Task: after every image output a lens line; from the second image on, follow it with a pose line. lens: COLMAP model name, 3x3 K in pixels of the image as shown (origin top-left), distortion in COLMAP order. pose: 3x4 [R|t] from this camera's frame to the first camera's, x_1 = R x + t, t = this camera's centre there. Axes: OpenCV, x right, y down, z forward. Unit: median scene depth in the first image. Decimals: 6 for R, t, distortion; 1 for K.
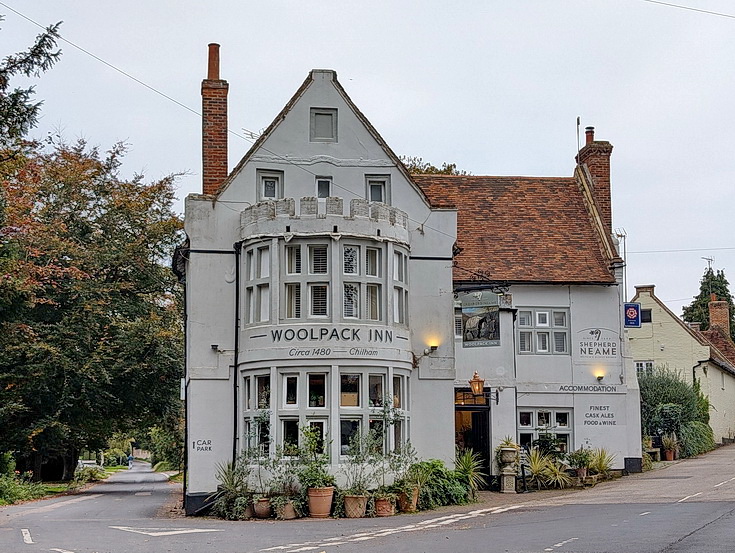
lens RADIAL K [[1129.4, 0, 367.5], [0, 1129.4, 276.5], [0, 0, 1]] dist [0.037657, -0.022283]
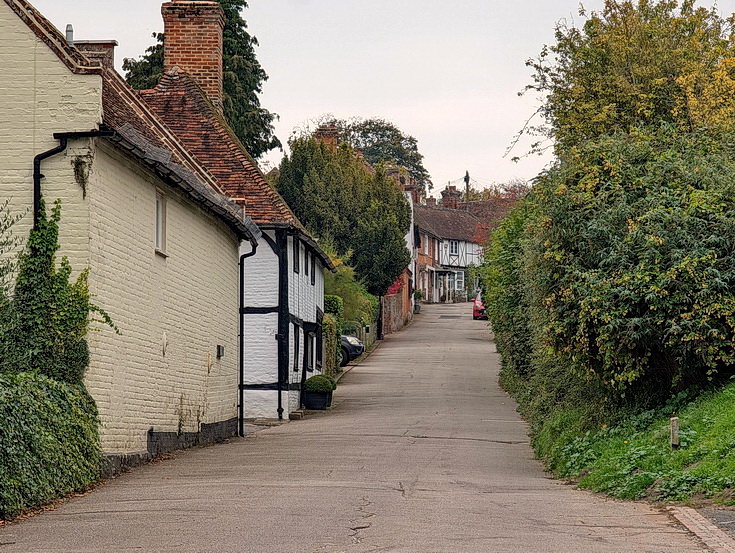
lens RADIAL K [[2361.2, 0, 367.5], [0, 2361.2, 276.5], [0, 0, 1]] dist [0.005292, 0.083854]
pose [[0.939847, 0.017466, 0.341150, 0.178887], [-0.047199, 0.995753, 0.079051, 0.061466], [-0.338320, -0.090398, 0.936679, 0.484361]]
